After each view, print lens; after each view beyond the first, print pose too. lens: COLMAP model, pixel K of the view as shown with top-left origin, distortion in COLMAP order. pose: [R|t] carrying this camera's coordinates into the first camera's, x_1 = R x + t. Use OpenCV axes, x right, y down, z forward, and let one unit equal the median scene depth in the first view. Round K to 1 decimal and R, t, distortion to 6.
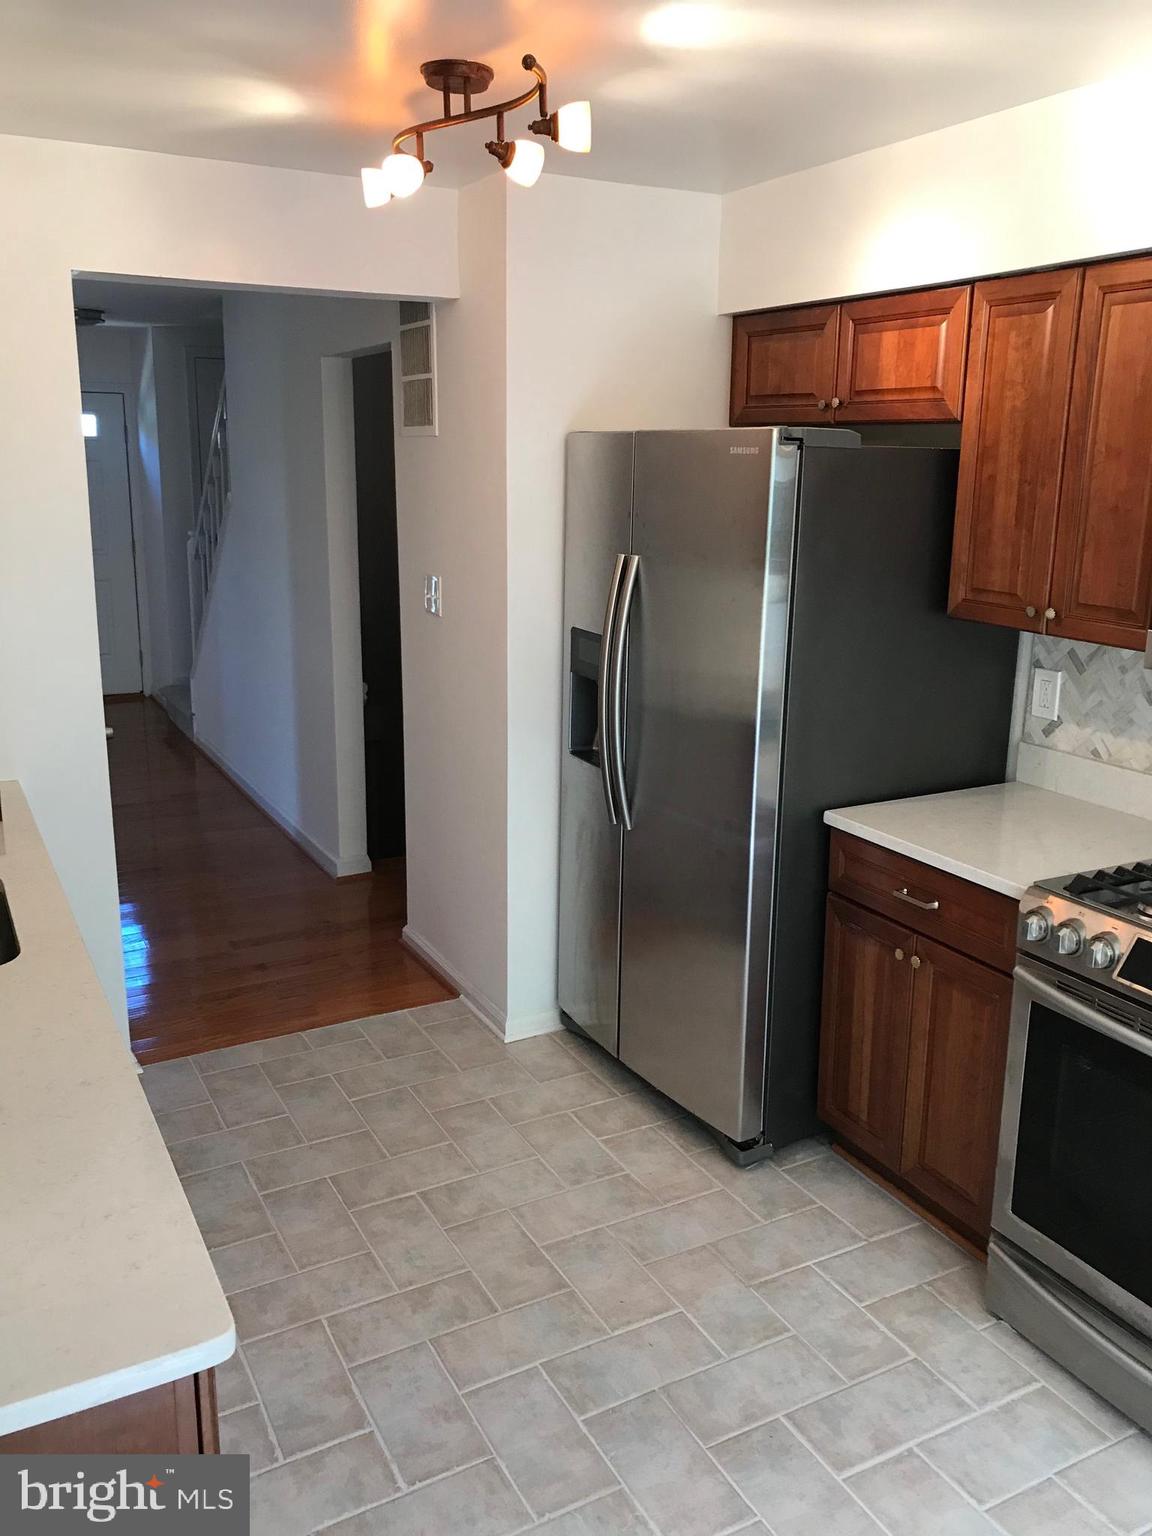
lens RADIAL K [[1257.0, 0, 584.1], [0, 1257.0, 771.5], [0, 0, 1]] dist [0.017666, -0.007288]
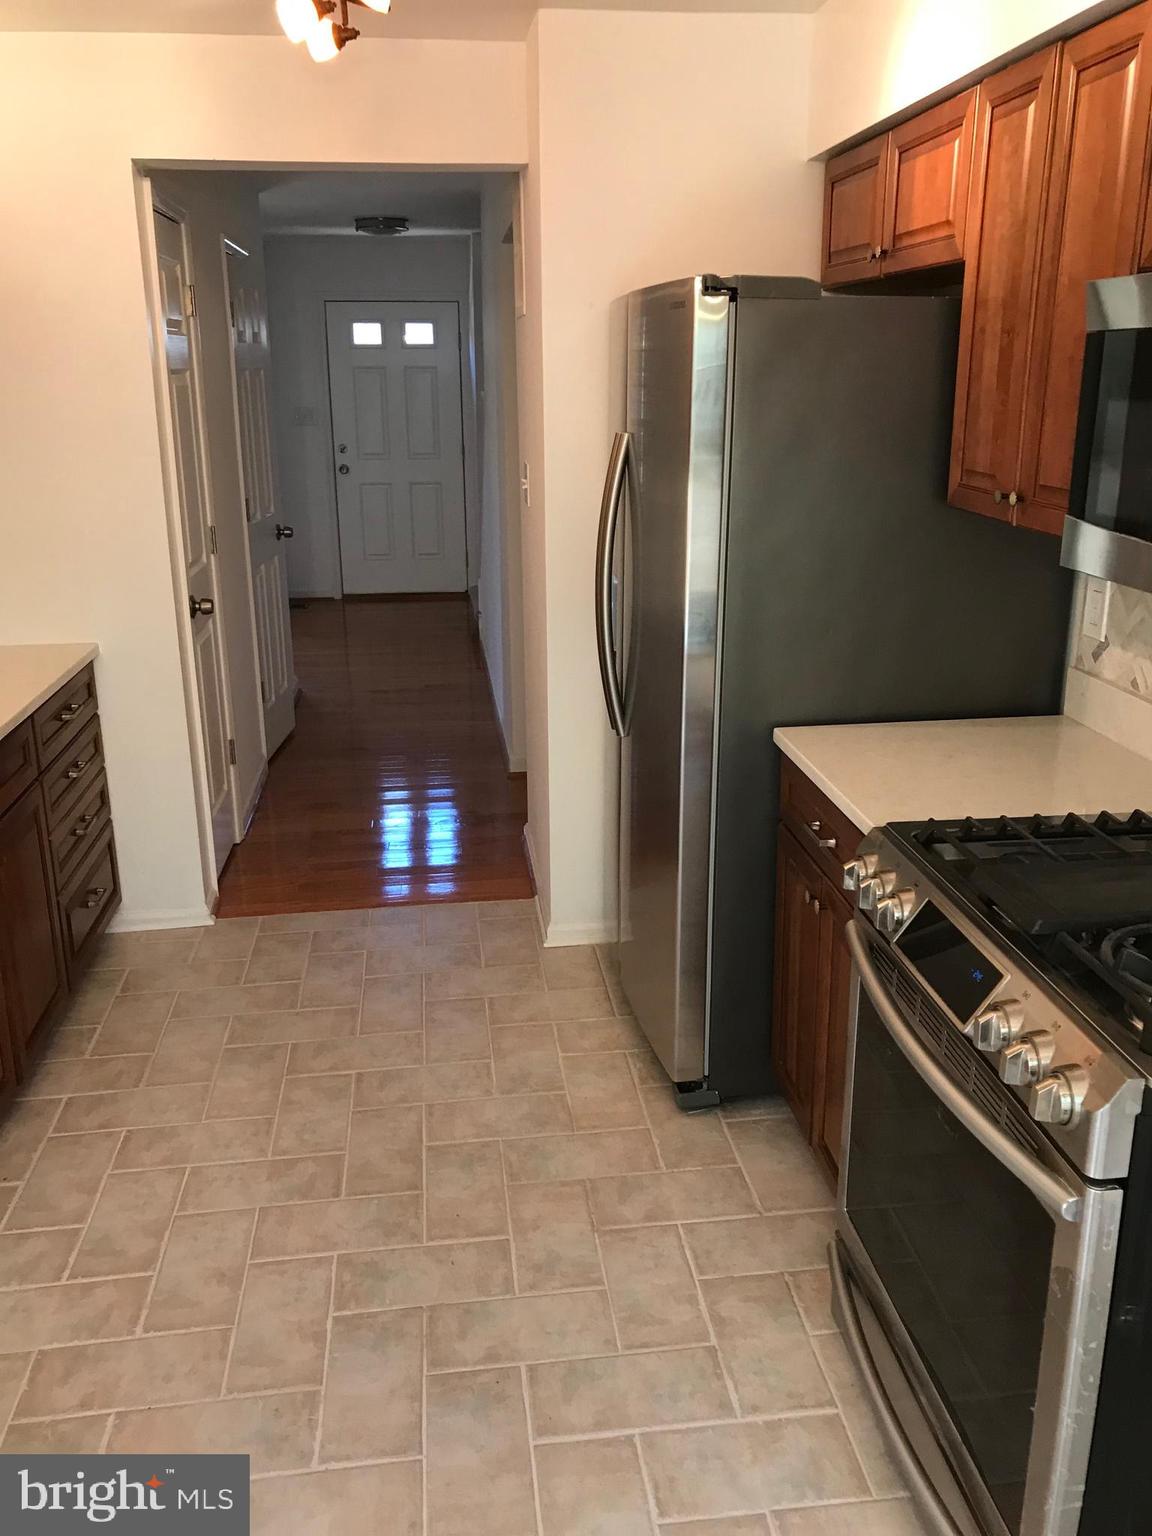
lens RADIAL K [[1257.0, 0, 571.7], [0, 1257.0, 765.0], [0, 0, 1]] dist [0.017666, -0.007288]
pose [[0.931274, 0.092695, -0.352331, 0.402370], [-0.072515, 0.994902, 0.070080, 0.006928], [0.357031, -0.039714, 0.933248, 0.146131]]
